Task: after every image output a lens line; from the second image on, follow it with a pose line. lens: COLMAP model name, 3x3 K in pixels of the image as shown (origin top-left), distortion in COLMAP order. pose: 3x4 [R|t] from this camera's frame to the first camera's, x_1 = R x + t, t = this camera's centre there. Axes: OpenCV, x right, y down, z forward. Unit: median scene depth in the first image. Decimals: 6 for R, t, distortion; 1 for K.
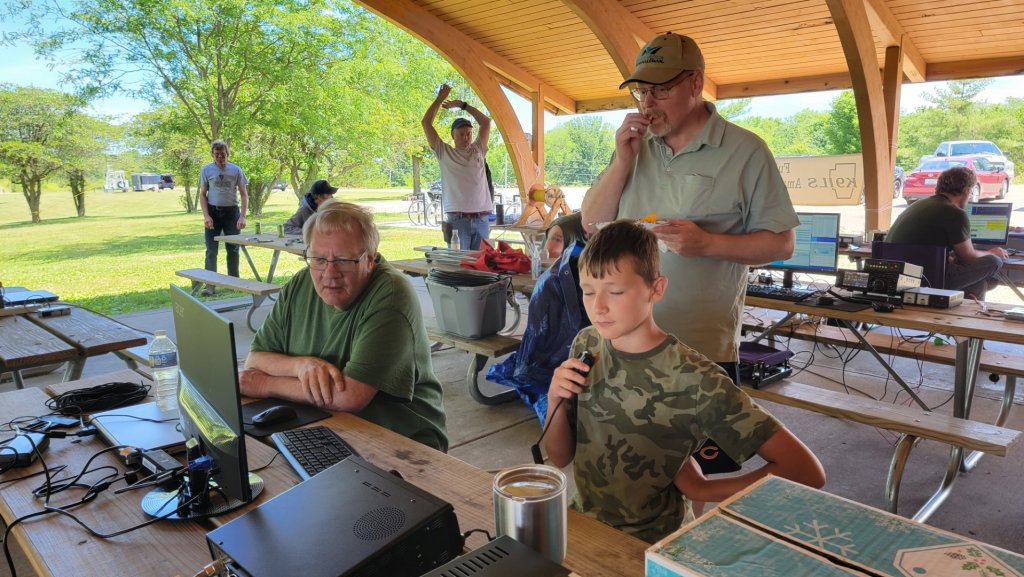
lens RADIAL K [[728.9, 0, 512.0], [0, 728.9, 288.5], [0, 0, 1]] dist [0.087742, -0.091871]
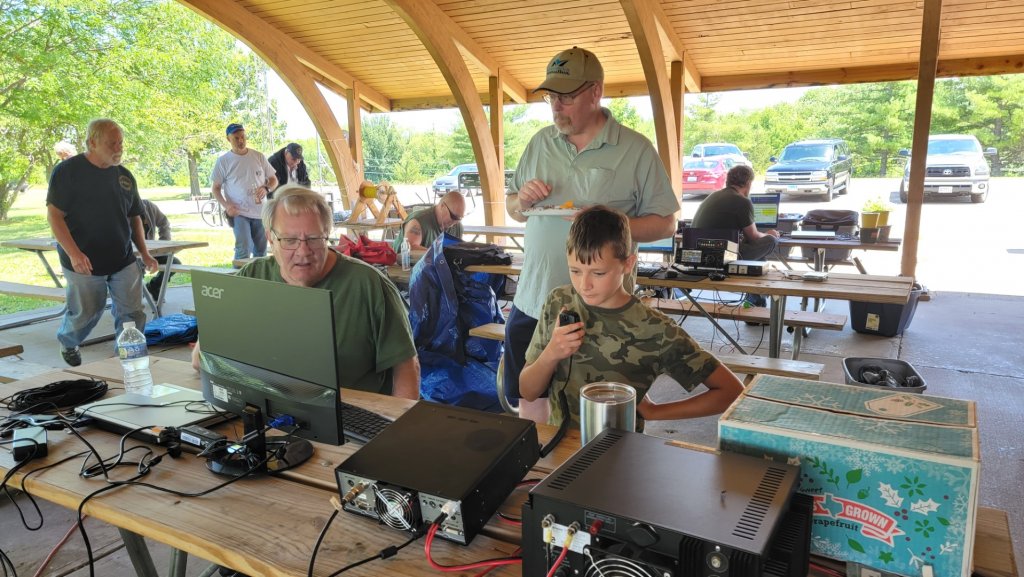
lens RADIAL K [[722.5, 0, 516.5], [0, 722.5, 302.6], [0, 0, 1]] dist [0.030786, 0.002009]
pose [[0.959270, -0.053800, 0.277321, -0.114036], [0.047419, 0.998434, 0.029668, 0.011580], [-0.278483, -0.015310, 0.960319, -0.051434]]
